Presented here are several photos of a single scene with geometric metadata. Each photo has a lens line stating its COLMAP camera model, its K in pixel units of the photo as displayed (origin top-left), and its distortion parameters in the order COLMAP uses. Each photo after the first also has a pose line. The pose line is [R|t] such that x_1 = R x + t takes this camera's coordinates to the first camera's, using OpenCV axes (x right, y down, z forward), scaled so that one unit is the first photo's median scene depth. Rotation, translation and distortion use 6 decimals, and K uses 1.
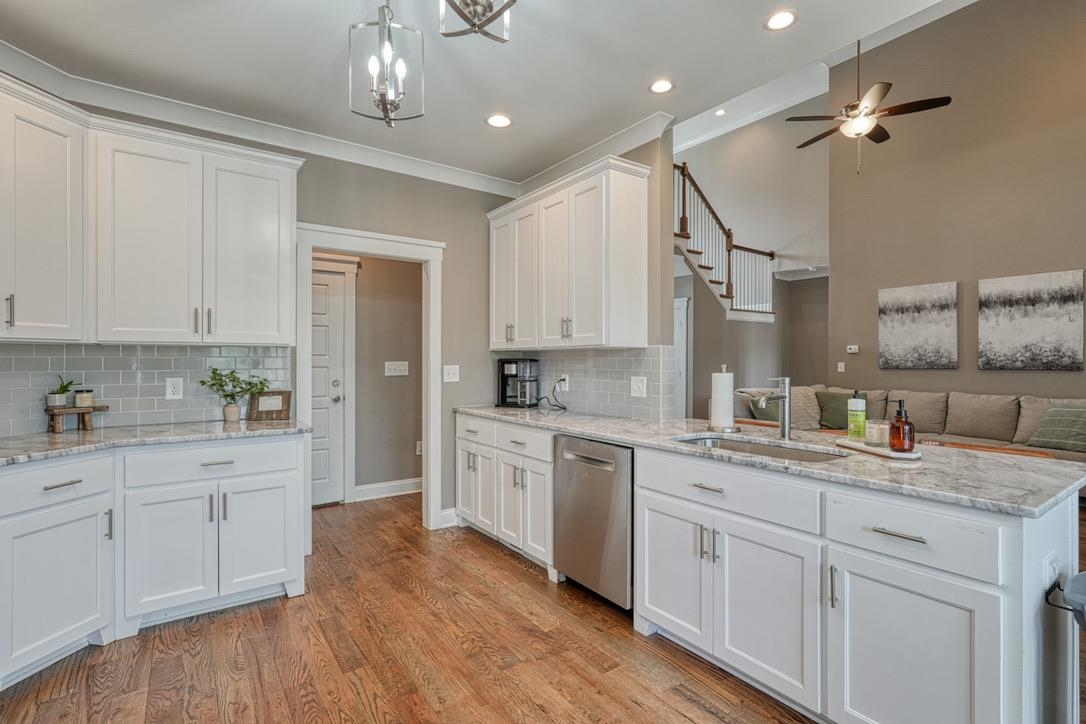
lens RADIAL K [[511.1, 0, 544.7], [0, 511.1, 360.8], [0, 0, 1]] dist [-0.014570, 0.007034]
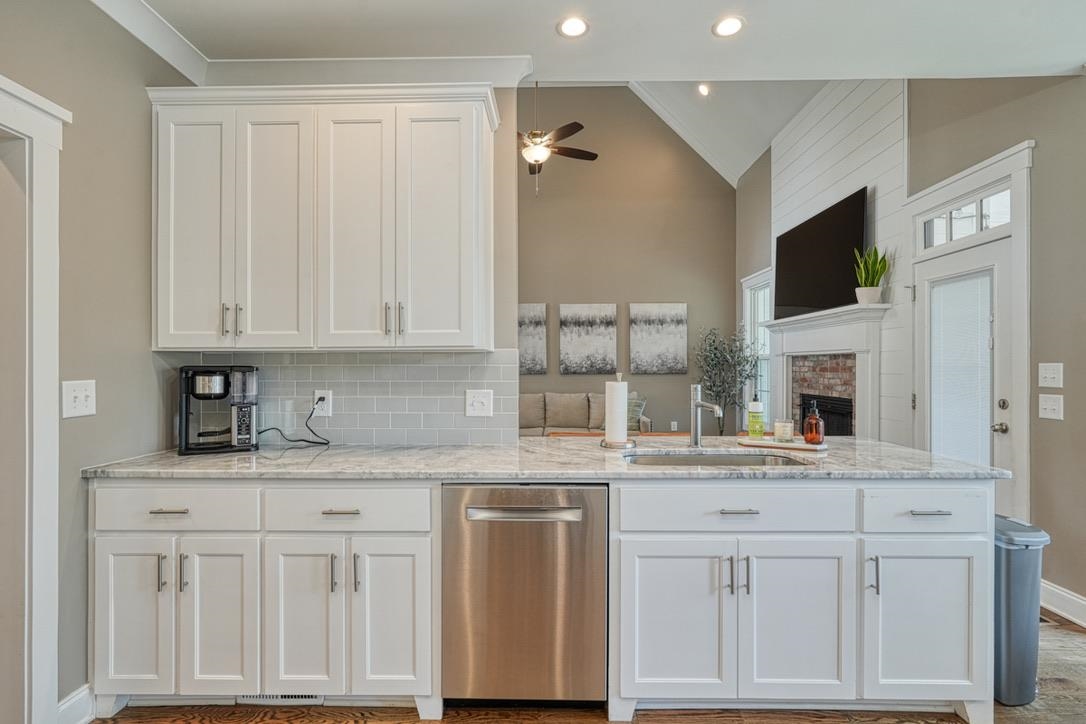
lens RADIAL K [[511.1, 0, 543.4], [0, 511.1, 366.2], [0, 0, 1]] dist [-0.014570, 0.007034]
pose [[0.596370, -0.001394, 0.802709, -0.295409], [0.004110, 0.999991, -0.001317, -0.001585], [-0.802699, 0.004084, 0.596370, 0.375149]]
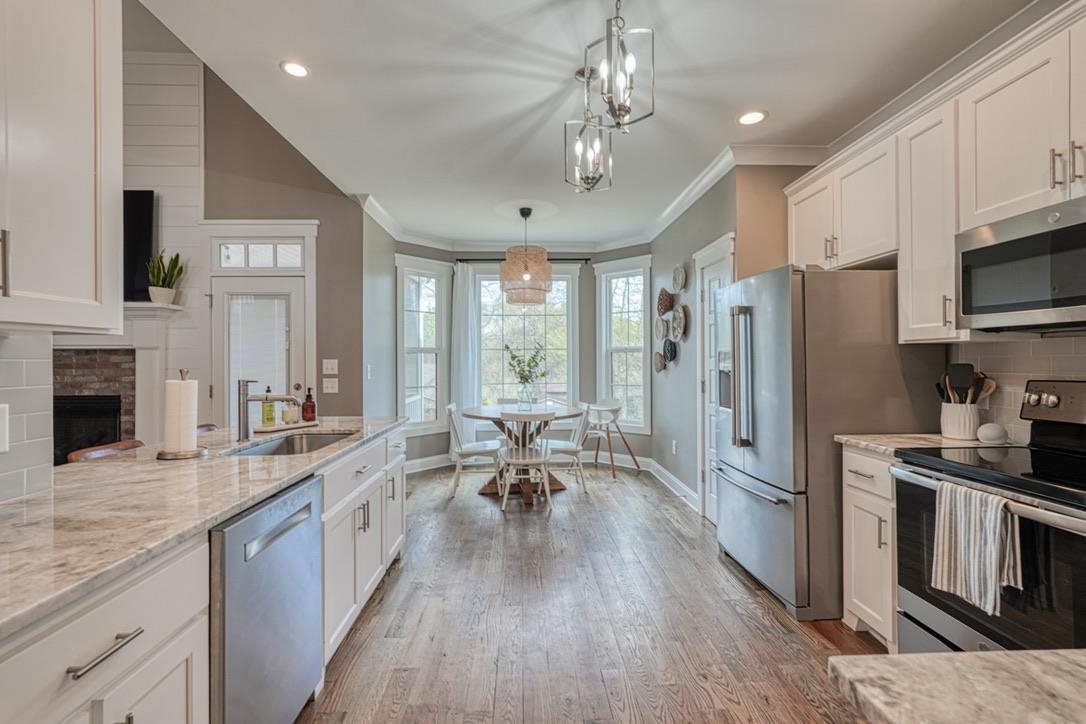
lens RADIAL K [[475.2, 0, 543.5], [0, 475.2, 358.2], [0, 0, 1]] dist [-0.011392, 0.005709]
pose [[-0.841653, 0.005046, 0.539995, -0.316042], [0.004870, 0.999987, -0.001753, -0.002549], [-0.539997, 0.001155, -0.841666, 0.856577]]
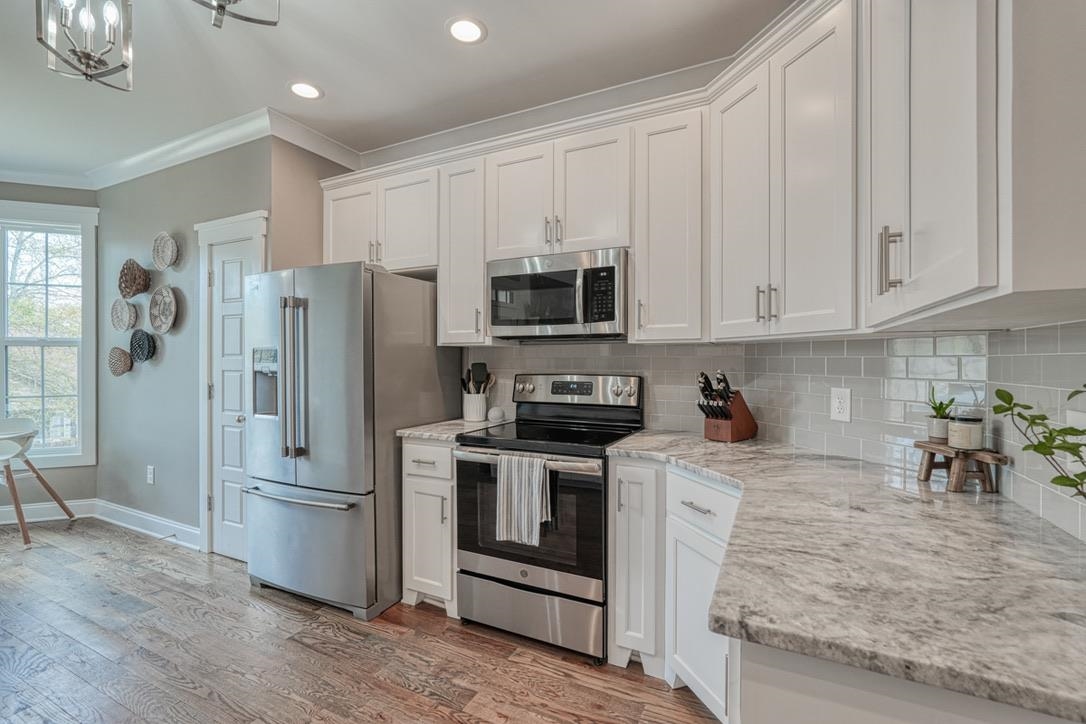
lens RADIAL K [[475.2, 0, 539.4], [0, 475.2, 361.2], [0, 0, 1]] dist [-0.011392, 0.005709]
pose [[-0.880529, -0.002269, -0.473988, -0.175074], [-0.004868, 0.999979, 0.004255, -0.000817], [0.473968, 0.006054, -0.880521, 0.806265]]
